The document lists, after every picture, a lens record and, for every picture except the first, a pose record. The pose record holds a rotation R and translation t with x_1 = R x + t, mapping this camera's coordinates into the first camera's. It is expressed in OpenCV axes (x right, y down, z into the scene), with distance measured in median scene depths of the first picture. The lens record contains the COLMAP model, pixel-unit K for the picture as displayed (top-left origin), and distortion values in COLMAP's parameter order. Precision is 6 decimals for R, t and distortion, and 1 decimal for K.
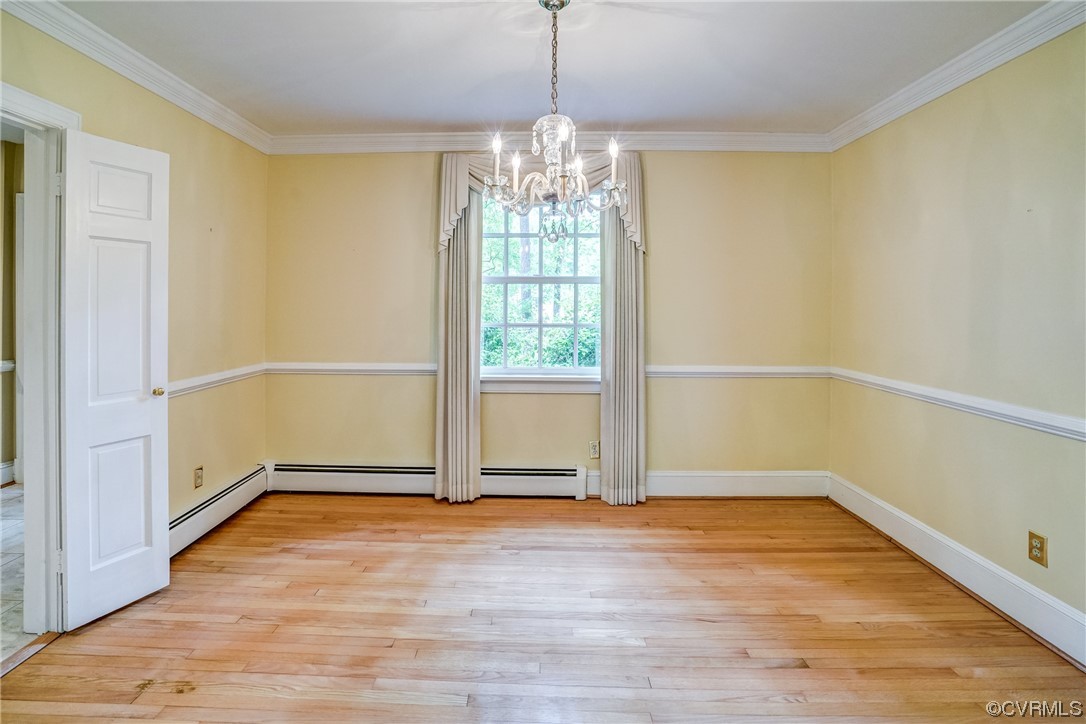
lens RADIAL K [[518.6, 0, 540.8], [0, 518.6, 326.5], [0, 0, 1]] dist [-0.066468, 0.023959]
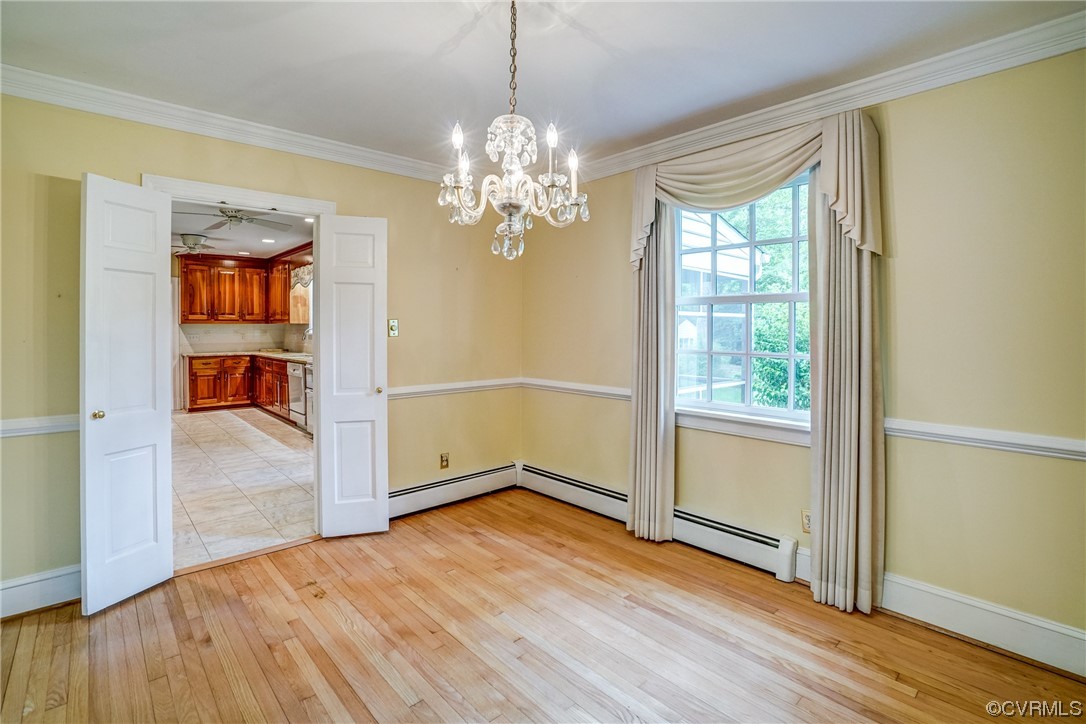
lens RADIAL K [[514.3, 0, 545.3], [0, 514.3, 342.9], [0, 0, 1]] dist [-0.064045, 0.022987]
pose [[0.695131, 0.019208, -0.718627, 0.436797], [-0.030131, 0.999543, -0.002430, -0.009643], [0.718252, 0.023342, 0.695392, 0.251715]]
